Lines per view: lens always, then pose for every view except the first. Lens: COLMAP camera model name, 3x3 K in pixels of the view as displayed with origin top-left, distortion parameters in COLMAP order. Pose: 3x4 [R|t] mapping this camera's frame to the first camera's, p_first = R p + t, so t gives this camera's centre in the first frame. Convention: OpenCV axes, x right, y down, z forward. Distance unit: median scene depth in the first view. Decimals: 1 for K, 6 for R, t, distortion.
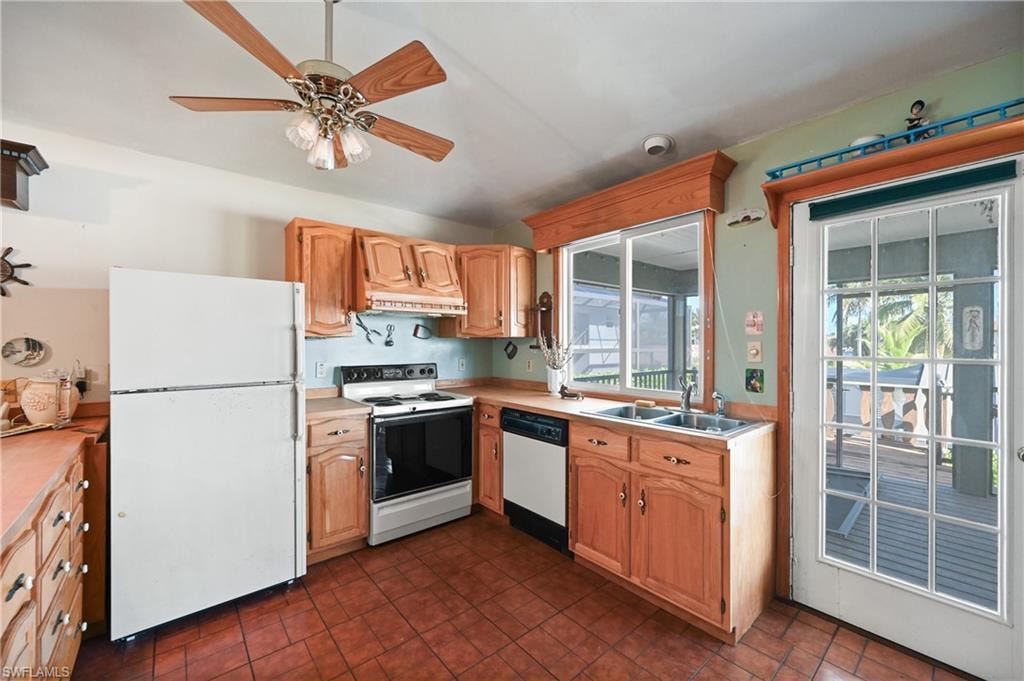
lens RADIAL K [[409.4, 0, 509.0], [0, 409.4, 341.9], [0, 0, 1]] dist [-0.001246, 0.000610]
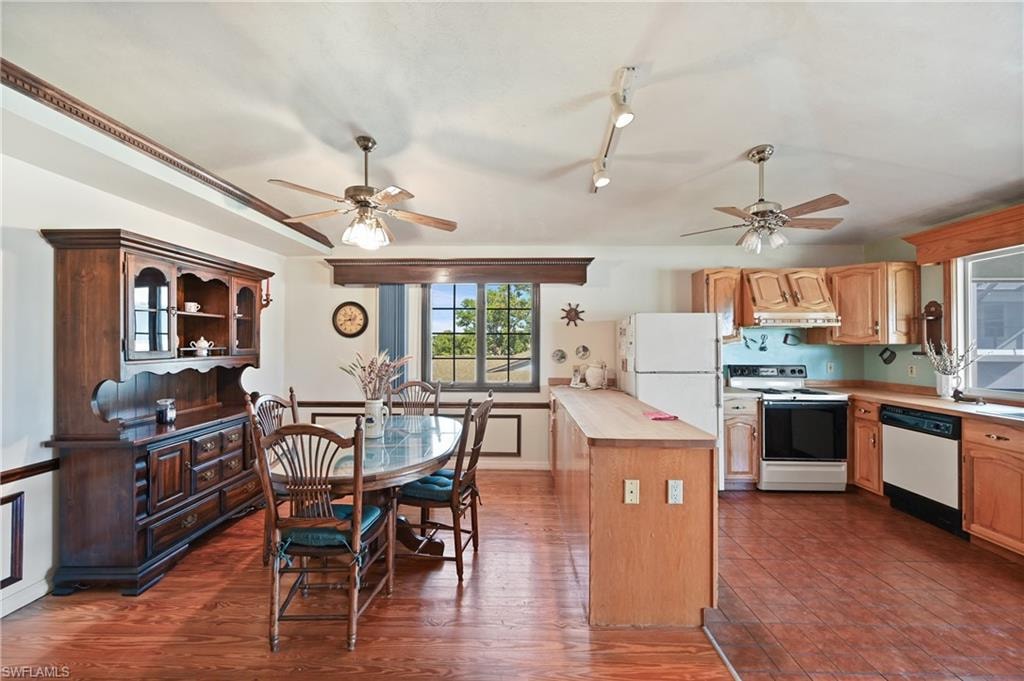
lens RADIAL K [[409.4, 0, 510.8], [0, 409.4, 339.6], [0, 0, 1]] dist [-0.001246, 0.000610]
pose [[0.752354, -0.005147, -0.658738, -0.040981], [-0.001172, 0.999957, -0.009152, -0.014389], [0.658757, 0.007657, 0.752316, -0.586564]]
